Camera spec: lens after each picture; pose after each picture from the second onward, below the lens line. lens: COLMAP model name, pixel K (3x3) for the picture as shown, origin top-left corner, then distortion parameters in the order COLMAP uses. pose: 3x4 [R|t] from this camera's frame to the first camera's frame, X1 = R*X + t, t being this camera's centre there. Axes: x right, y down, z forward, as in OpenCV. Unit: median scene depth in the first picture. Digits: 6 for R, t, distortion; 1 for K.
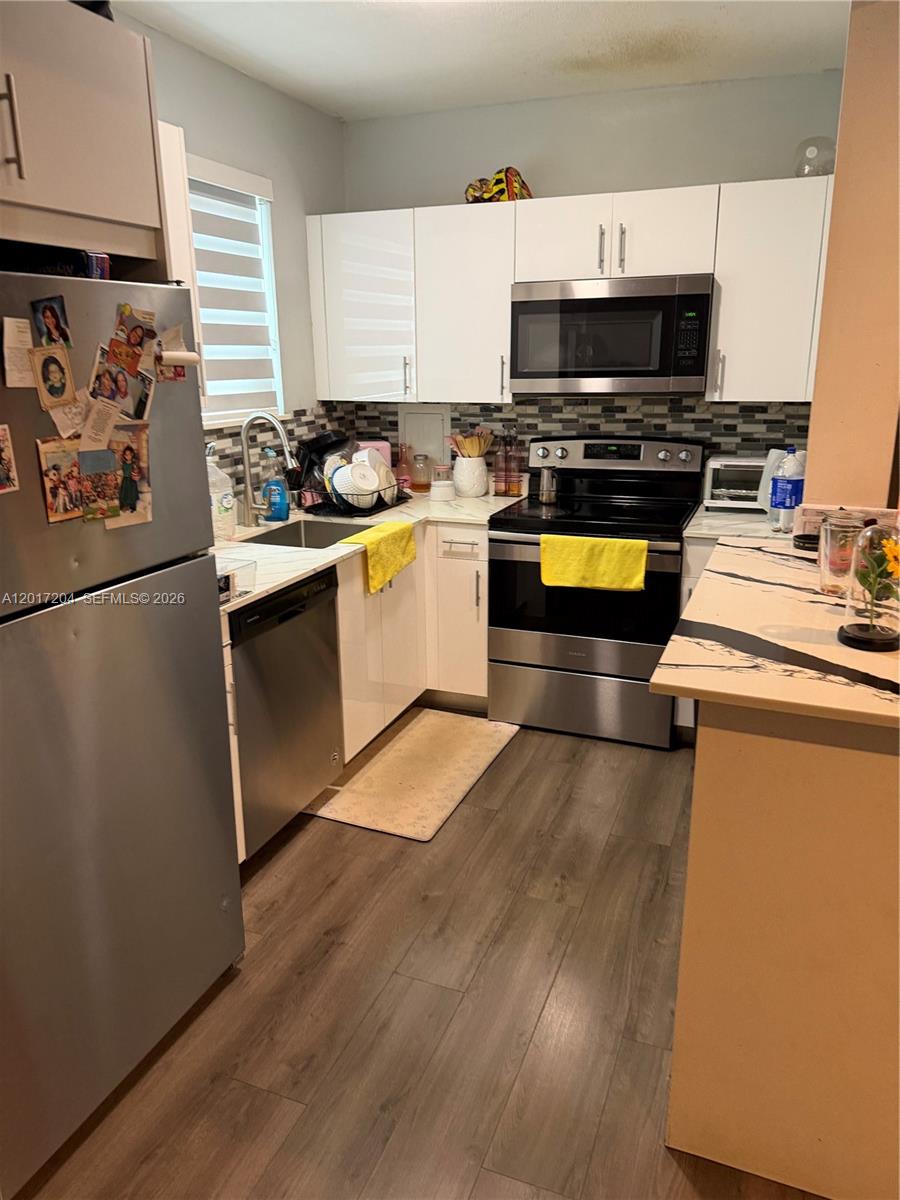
lens RADIAL K [[845.0, 0, 450.0], [0, 845.0, 596.8], [0, 0, 1]] dist [0.055275, -0.065455]
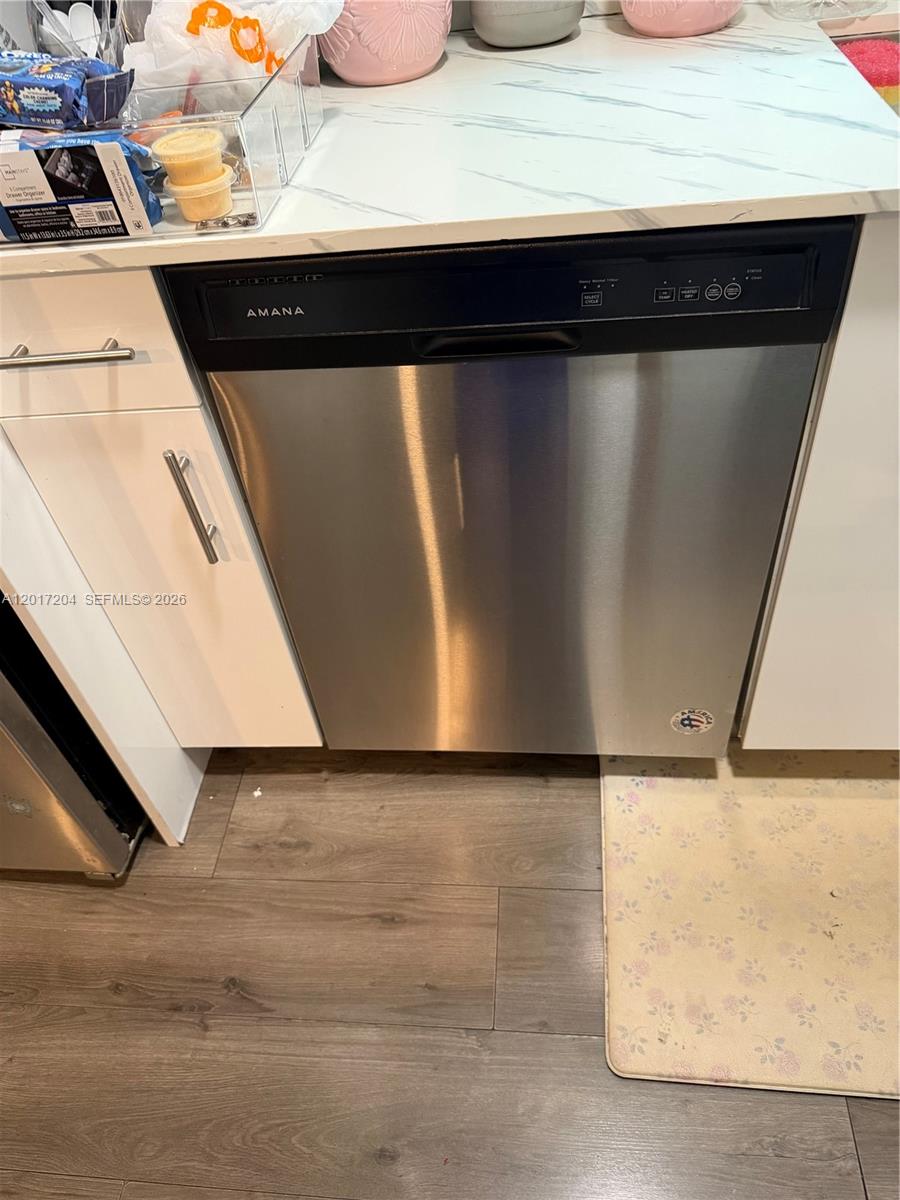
lens RADIAL K [[845.0, 0, 450.7], [0, 845.0, 604.5], [0, 0, 1]] dist [0.055275, -0.065455]
pose [[0.287904, 0.657122, -0.696636, 0.077803], [-0.175726, 0.751335, 0.636095, -0.092352], [0.941399, -0.060717, 0.331786, 0.795612]]
